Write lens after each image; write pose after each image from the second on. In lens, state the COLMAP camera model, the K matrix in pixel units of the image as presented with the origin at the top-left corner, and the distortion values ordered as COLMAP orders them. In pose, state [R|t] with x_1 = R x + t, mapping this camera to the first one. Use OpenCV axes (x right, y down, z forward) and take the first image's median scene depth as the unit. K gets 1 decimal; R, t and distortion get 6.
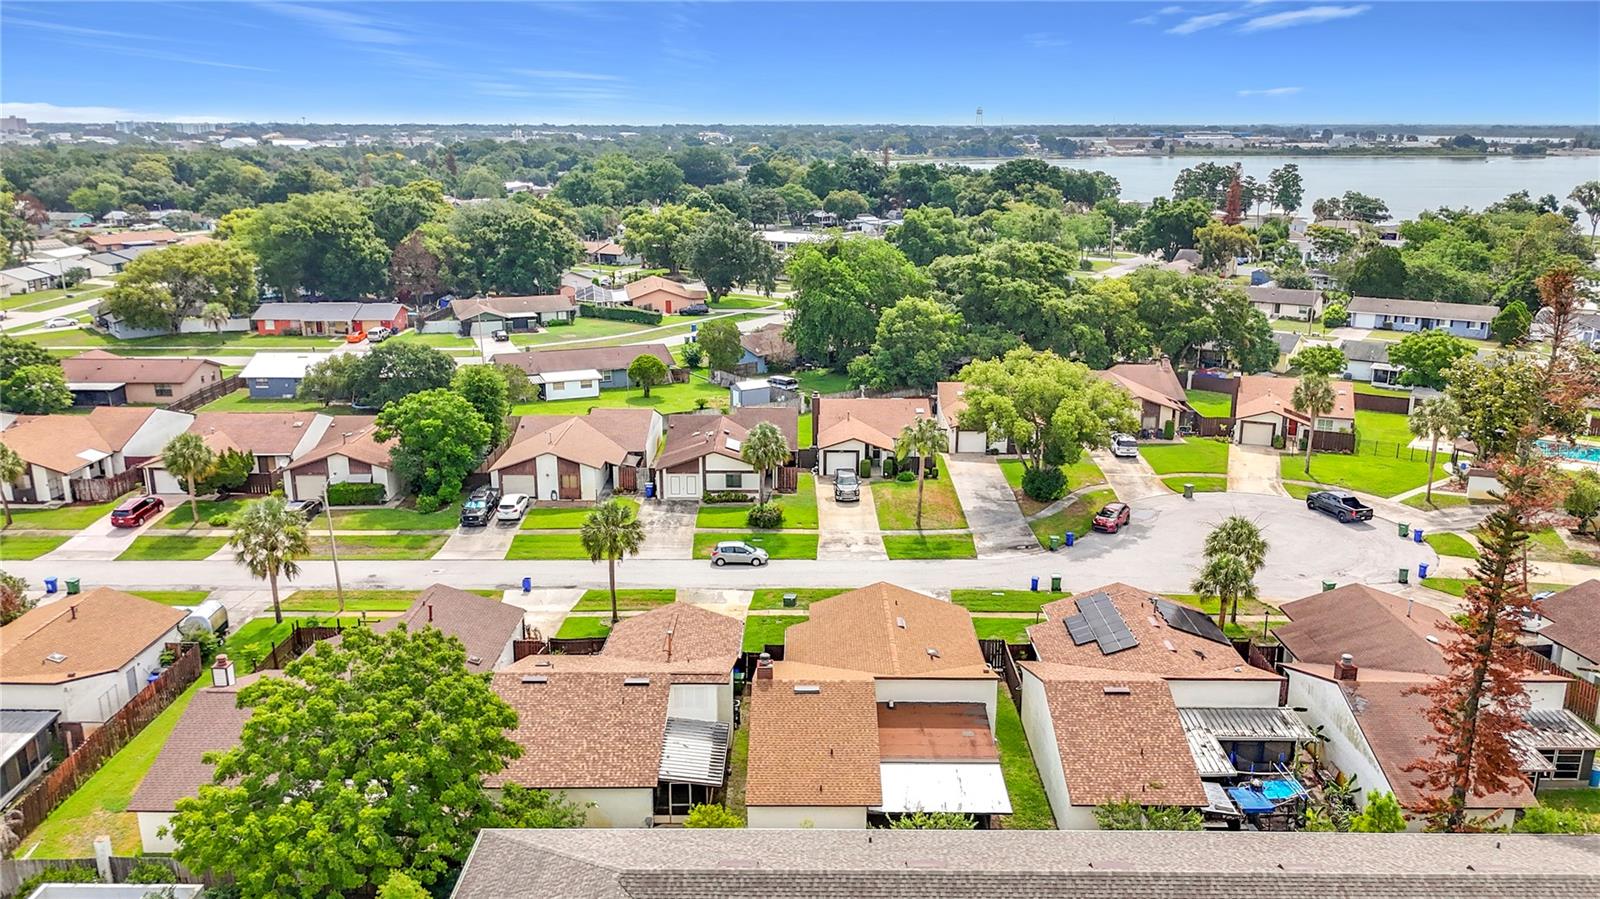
lens RADIAL K [[1196.7, 0, 800.0], [0, 1196.7, 449.5], [0, 0, 1]] dist [0.080438, -0.128751]
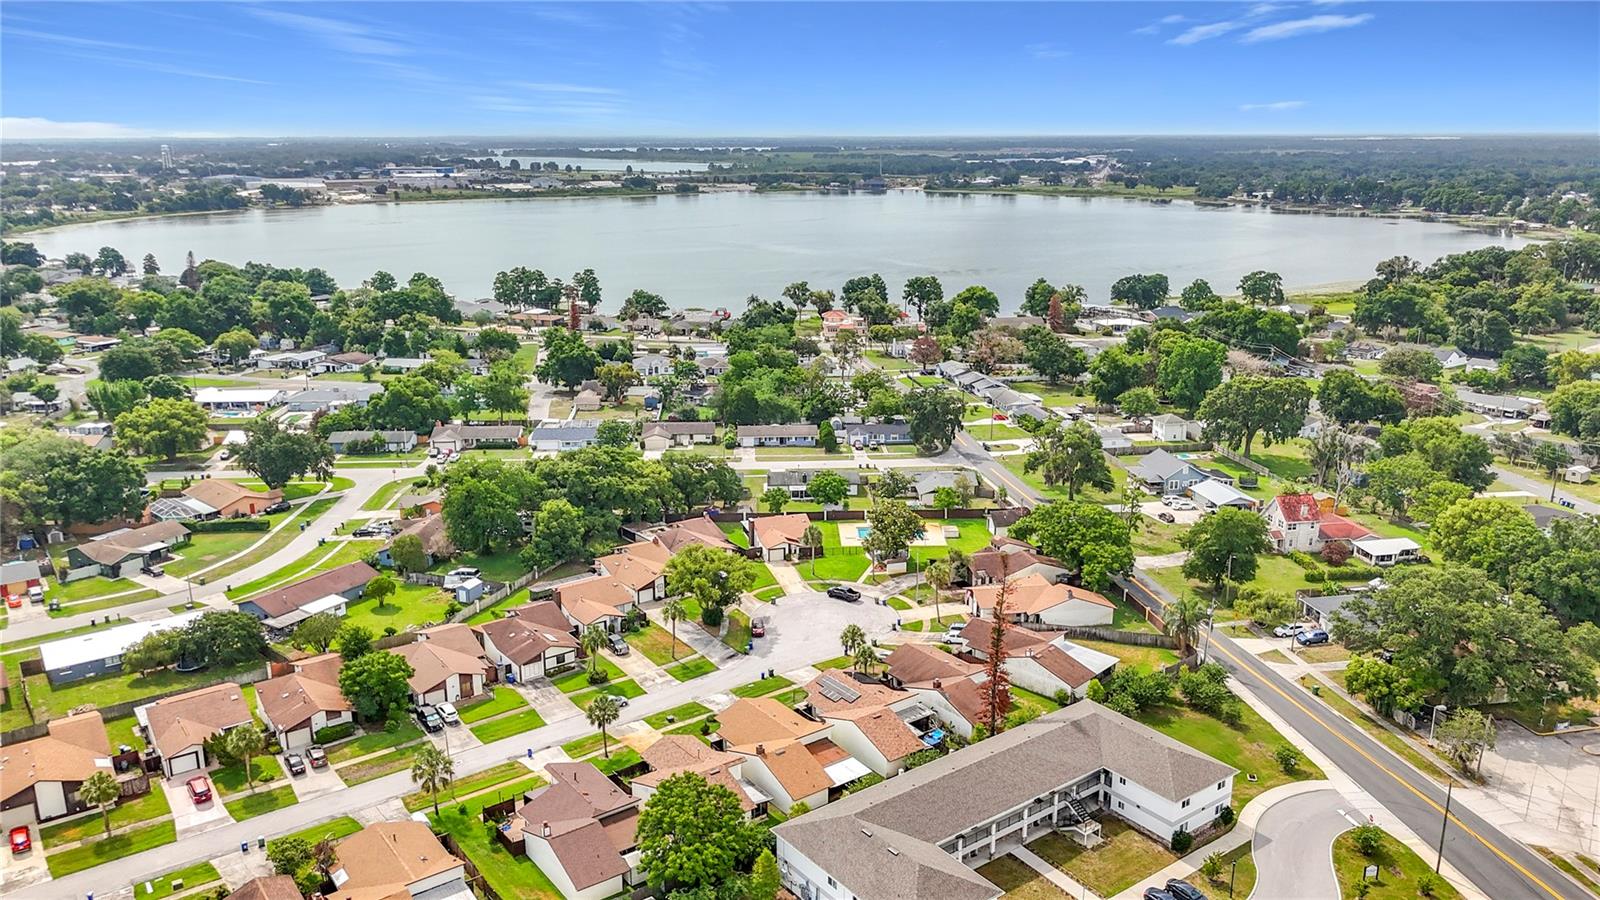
lens RADIAL K [[1202.0, 0, 800.0], [0, 1202.0, 450.0], [0, 0, 1]] dist [0.062915, -0.059764]
pose [[0.799249, -0.156843, 0.580173, -0.745769], [0.159712, 0.986065, 0.046551, -0.297366], [-0.579390, 0.055455, 0.813162, -0.608132]]
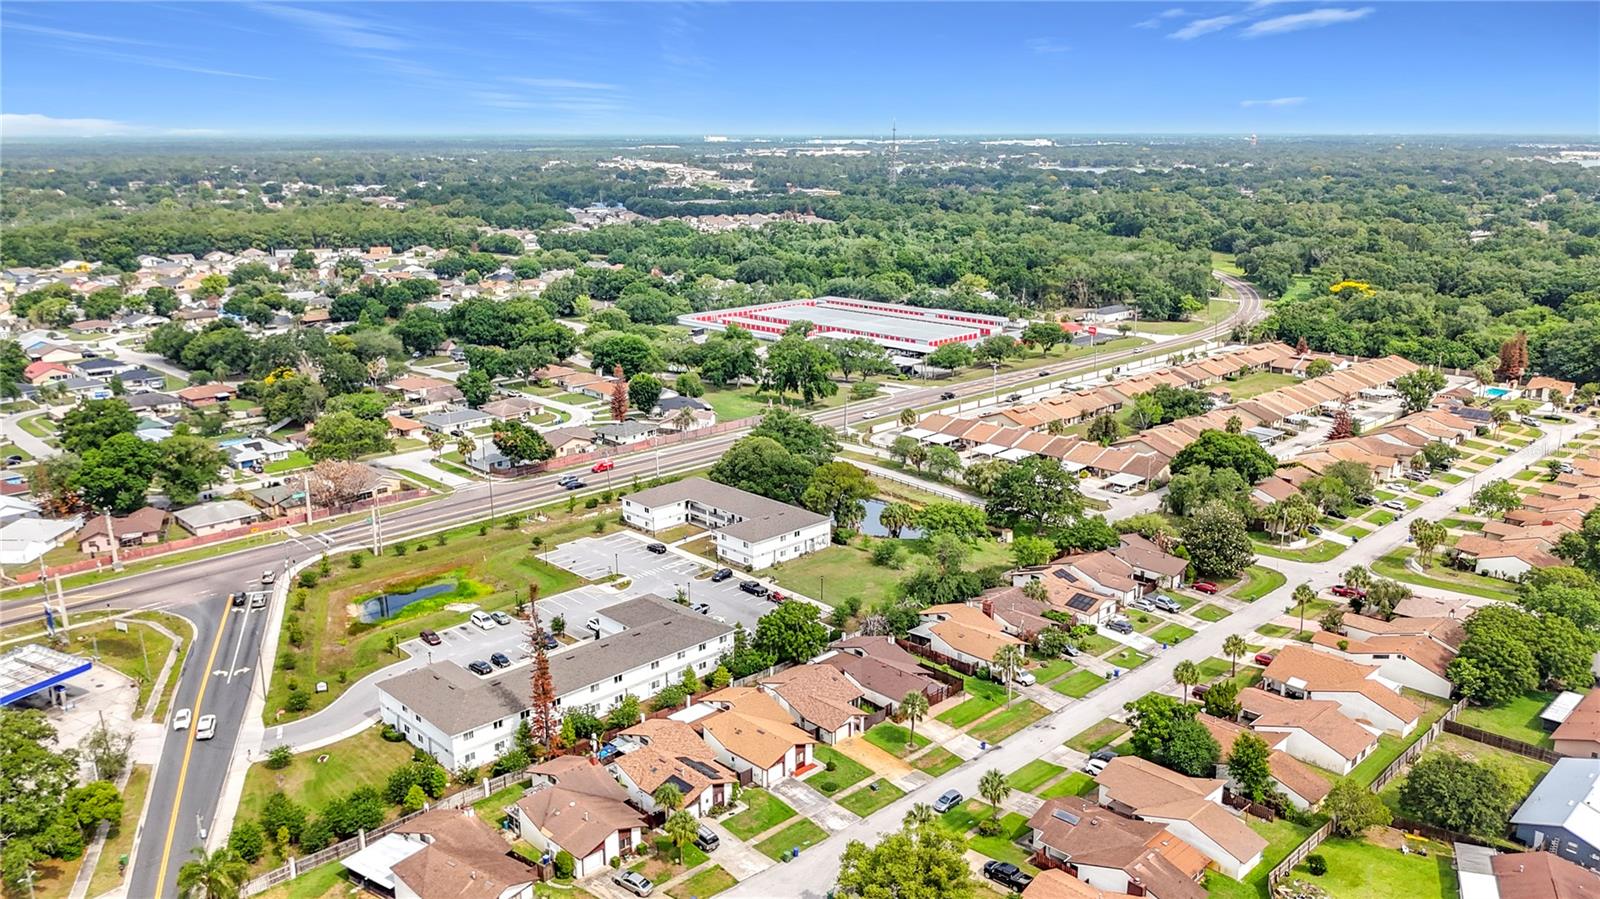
lens RADIAL K [[1212.5, 0, 800.0], [0, 1212.5, 449.5], [0, 0, 1]] dist [0.076958, -0.135949]
pose [[-0.708159, 0.181029, -0.682451, 1.044679], [-0.186219, 0.884459, 0.427849, -0.926065], [0.681053, 0.430071, -0.592627, 1.489213]]
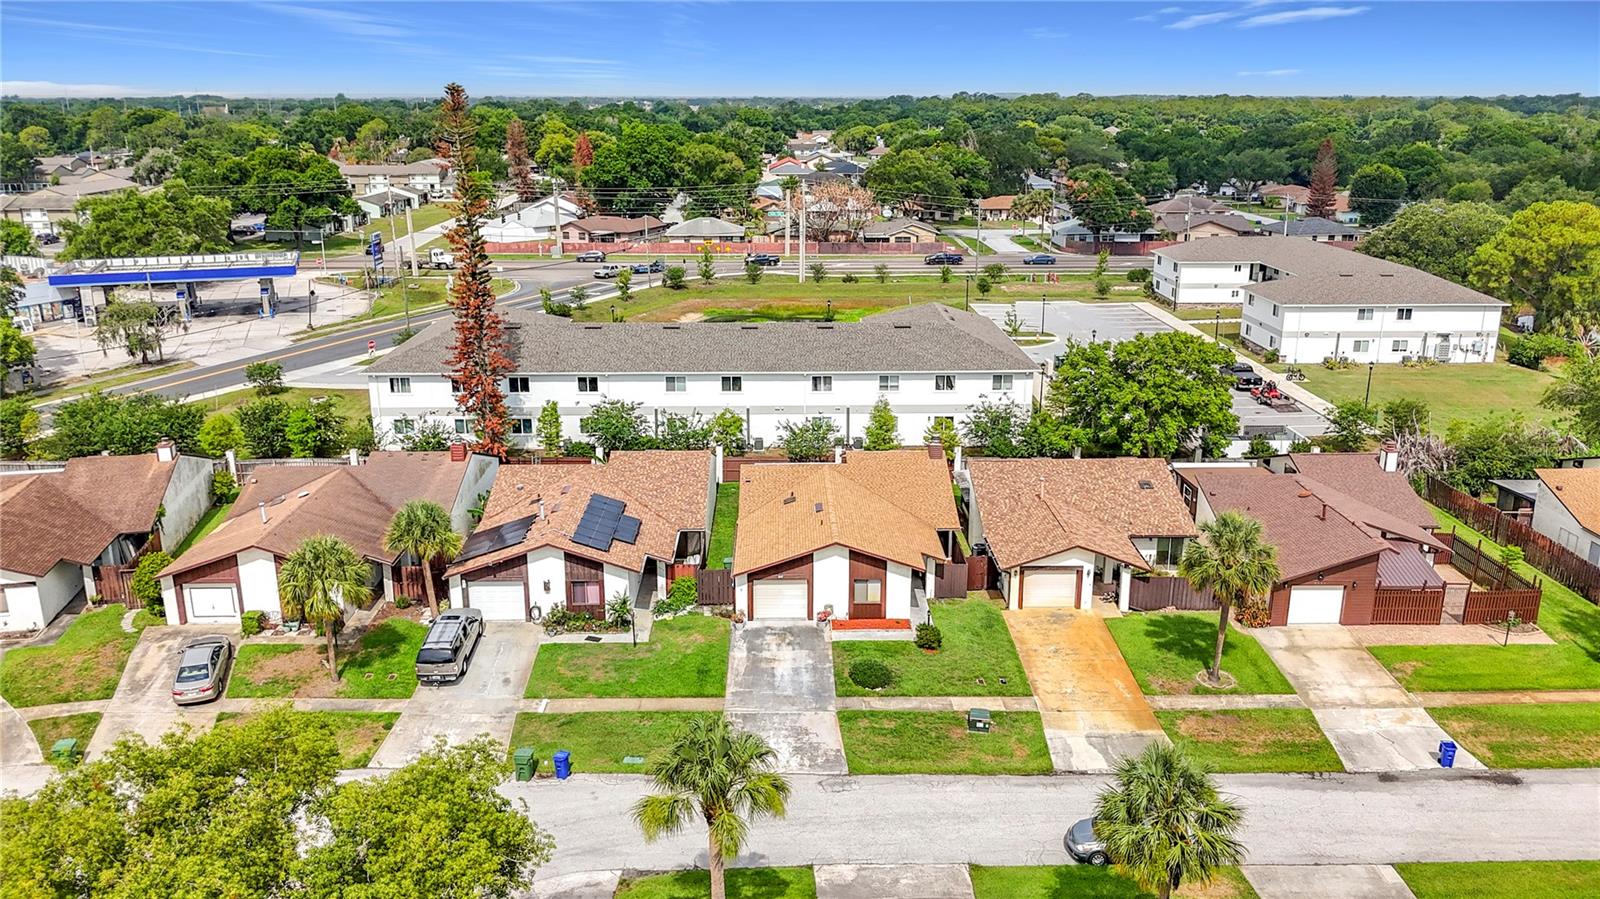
lens RADIAL K [[1217.1, 0, 800.0], [0, 1217.1, 449.5], [0, 0, 1]] dist [0.009957, -0.010065]
pose [[-0.999607, 0.007607, -0.026974, 0.083105], [-0.007636, 0.852133, 0.523270, -0.268179], [0.026966, 0.523270, -0.851740, 1.199422]]
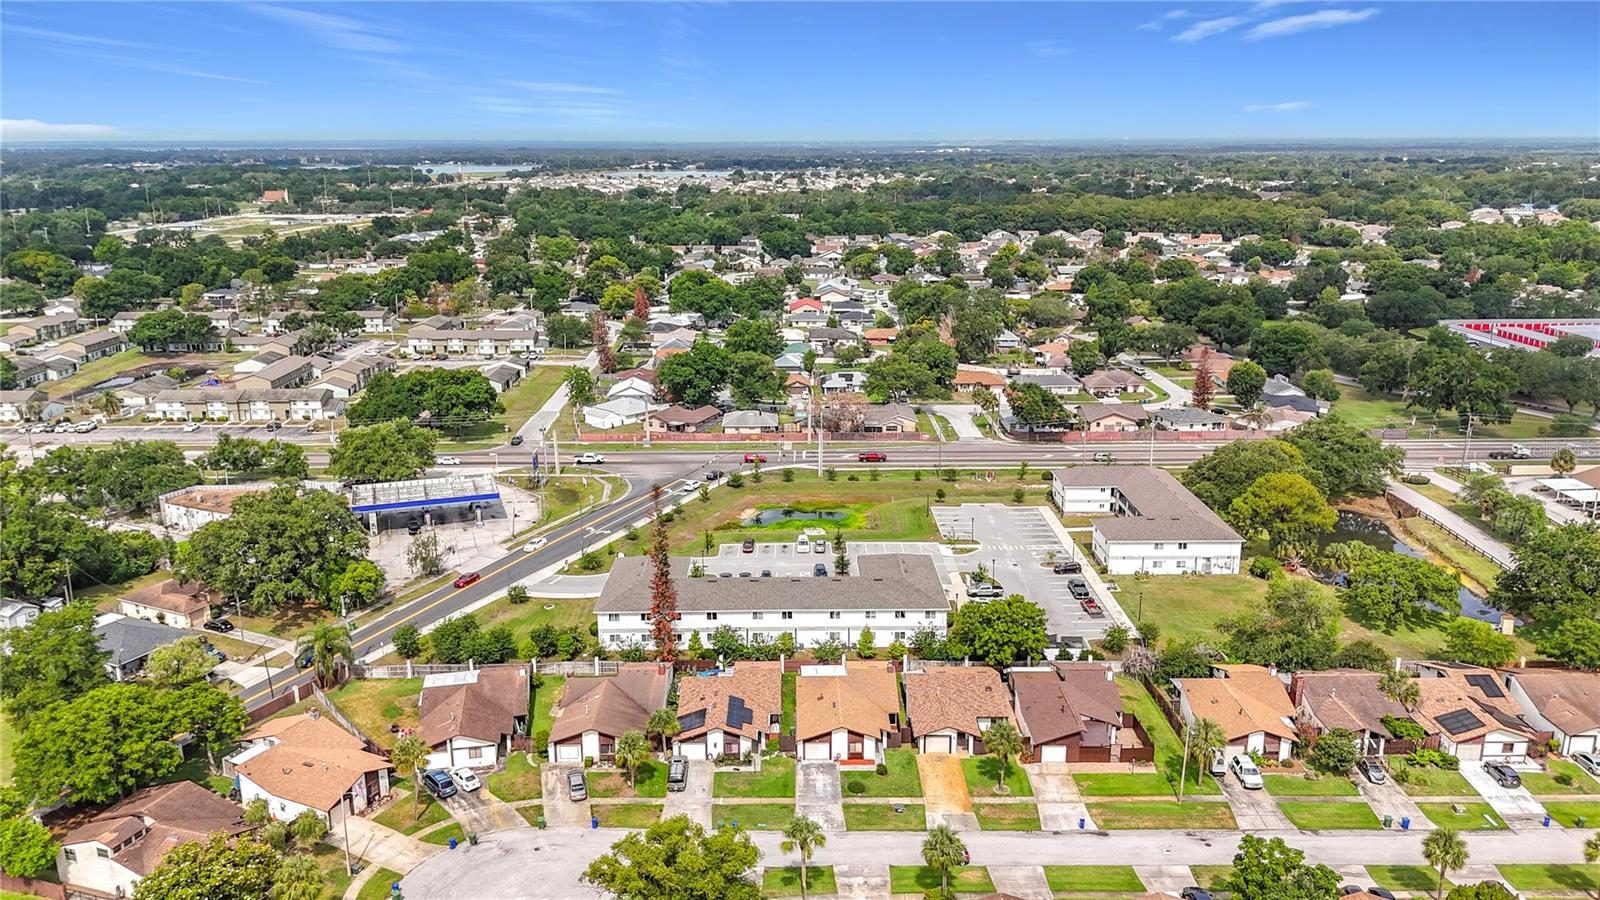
lens RADIAL K [[1196.7, 0, 800.0], [0, 1196.7, 450.0], [0, 0, 1]] dist [0.080438, -0.128751]
pose [[-0.999812, 0.008547, -0.017383, 0.117544], [-0.001300, 0.865769, 0.500443, -0.863989], [0.019327, 0.500371, -0.865595, 1.730442]]
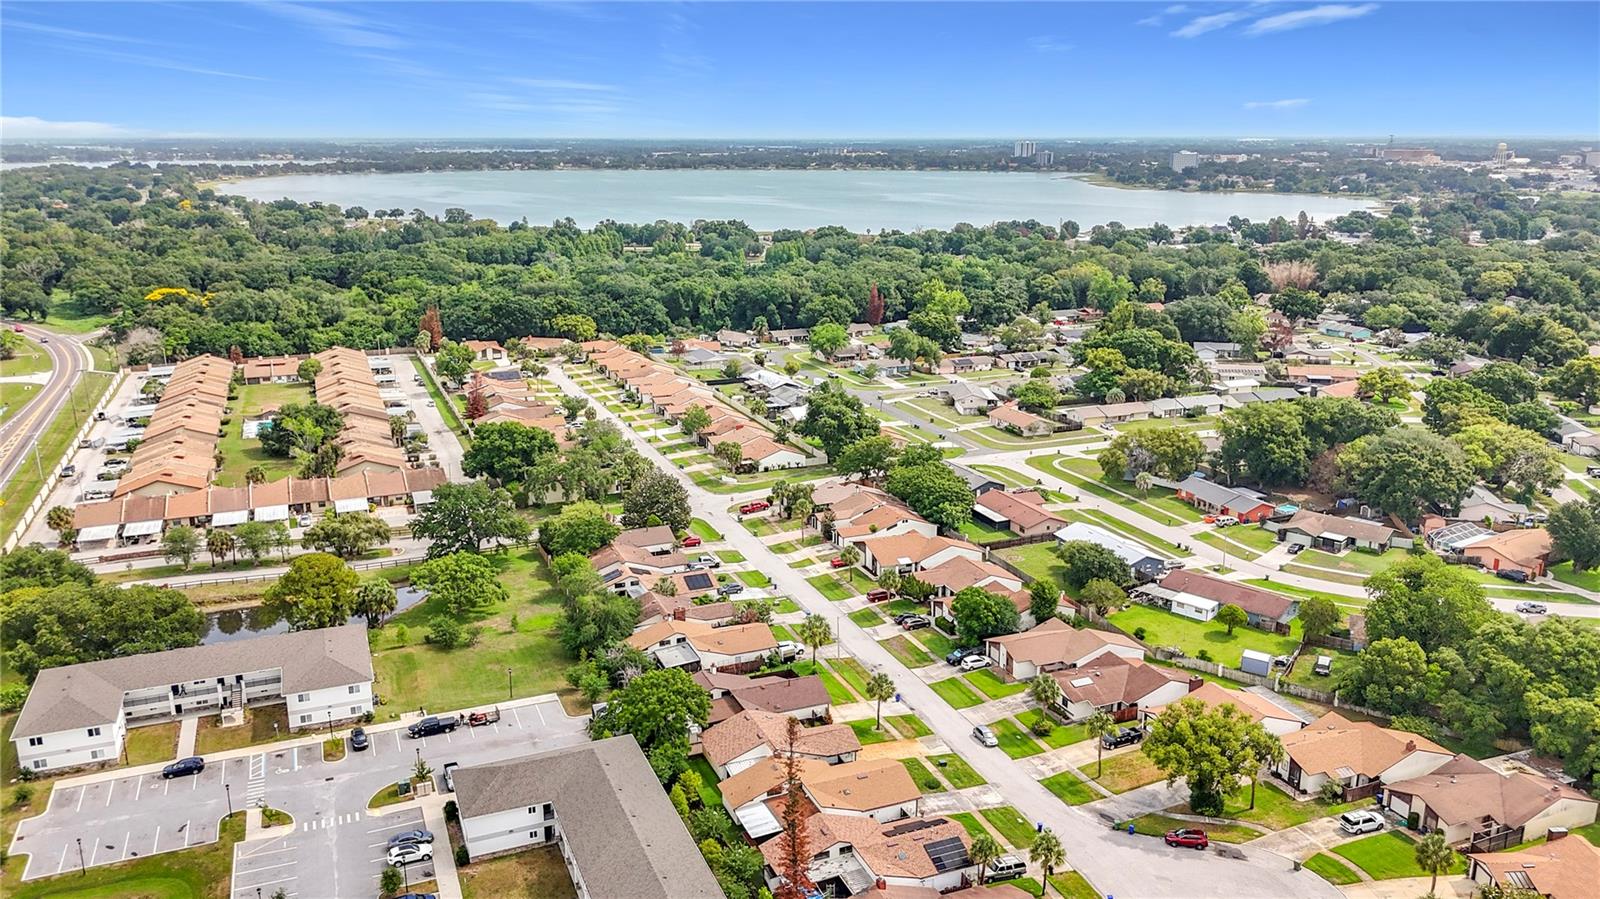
lens RADIAL K [[1188.1, 0, 799.6], [0, 1188.1, 502.6], [0, 0, 1]] dist [0.081937, -0.059323]
pose [[0.386670, 0.272557, -0.881021, 1.181178], [-0.239150, 0.952283, 0.189642, -0.461835], [0.890670, 0.137367, 0.433402, -0.054595]]
